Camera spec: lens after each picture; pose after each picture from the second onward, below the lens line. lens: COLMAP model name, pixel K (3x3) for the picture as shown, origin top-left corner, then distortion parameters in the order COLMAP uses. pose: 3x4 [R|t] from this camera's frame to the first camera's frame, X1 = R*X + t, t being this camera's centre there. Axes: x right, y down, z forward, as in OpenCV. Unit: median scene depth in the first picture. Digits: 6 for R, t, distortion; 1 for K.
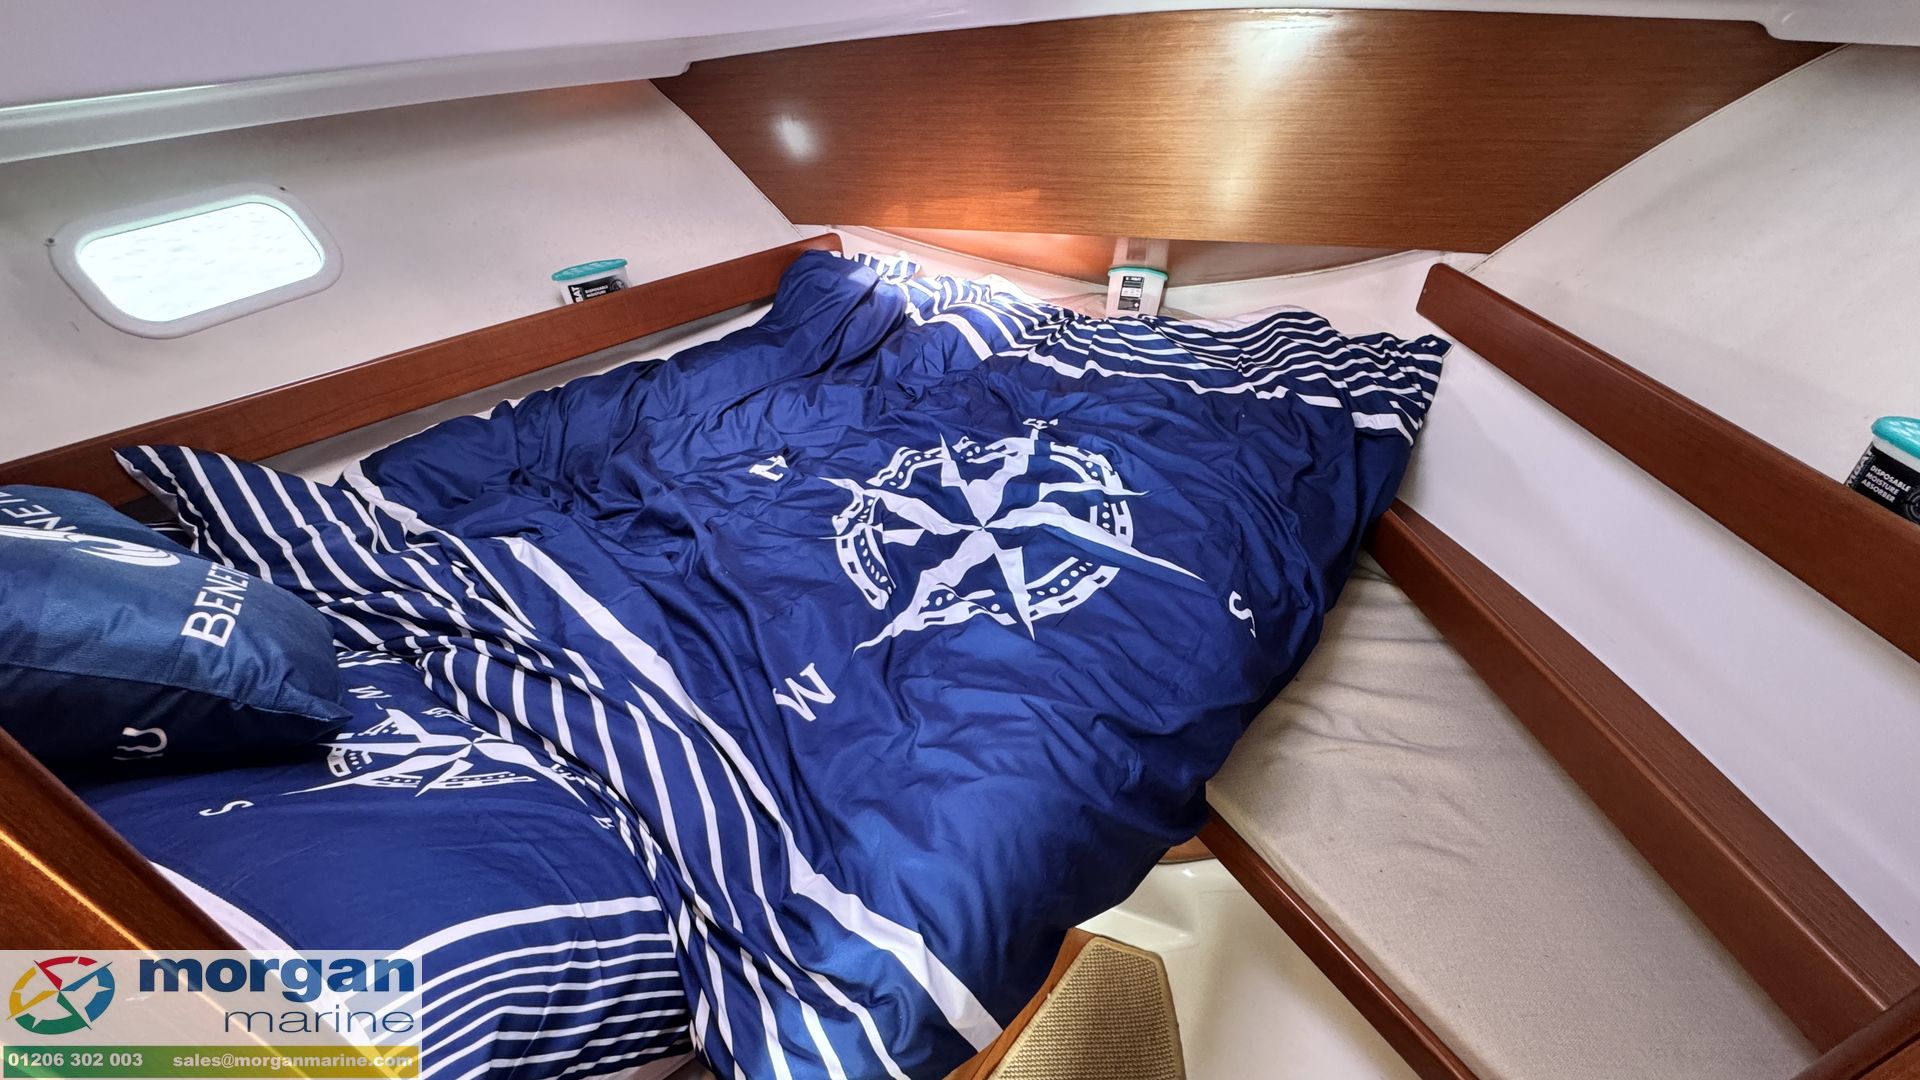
lens RADIAL K [[758.6, 0, 960.4], [0, 758.6, 539.8], [0, 0, 1]] dist [-0.003899, 0.000170]
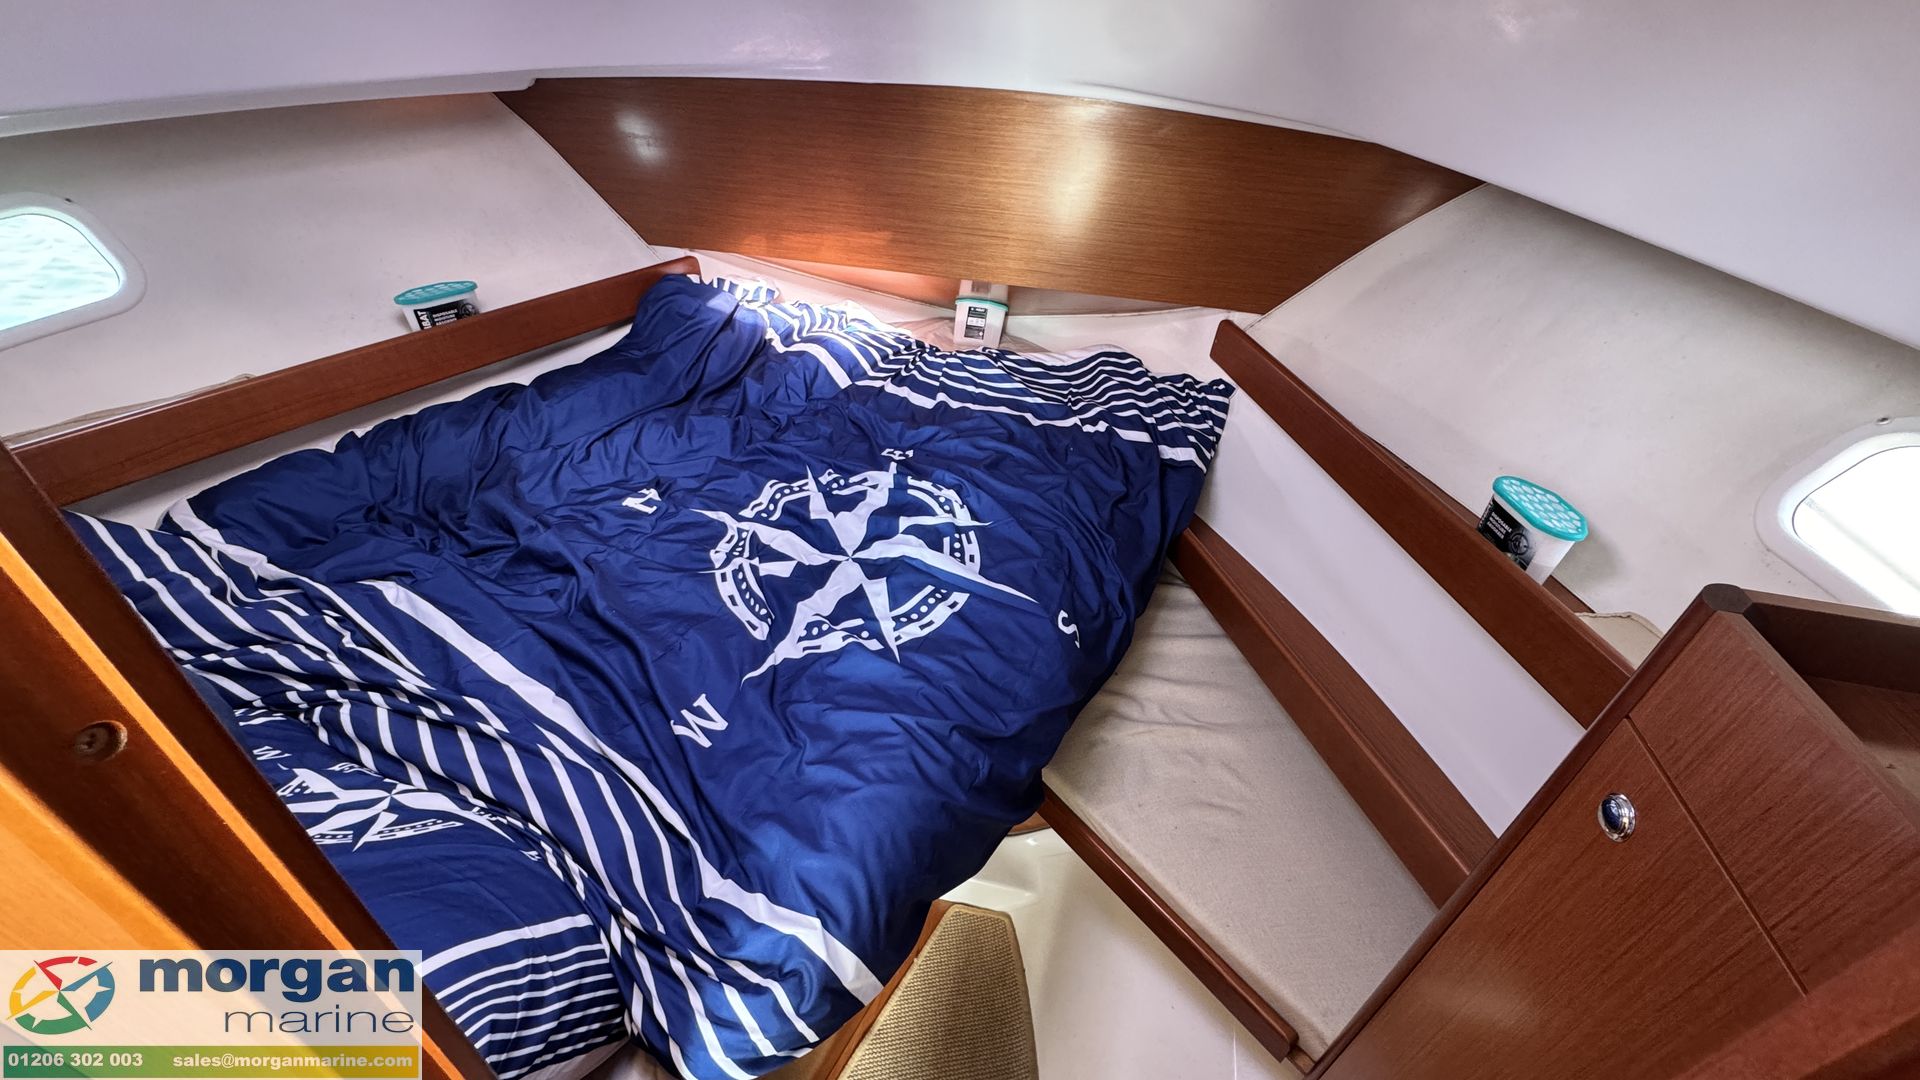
lens RADIAL K [[758.6, 0, 959.1], [0, 758.6, 540.8], [0, 0, 1]] dist [-0.003899, 0.000170]
pose [[0.981431, -0.022498, 0.190494, -0.024908], [0.017077, 0.999403, 0.030050, -0.071103], [-0.191056, -0.026239, 0.981228, -0.132588]]
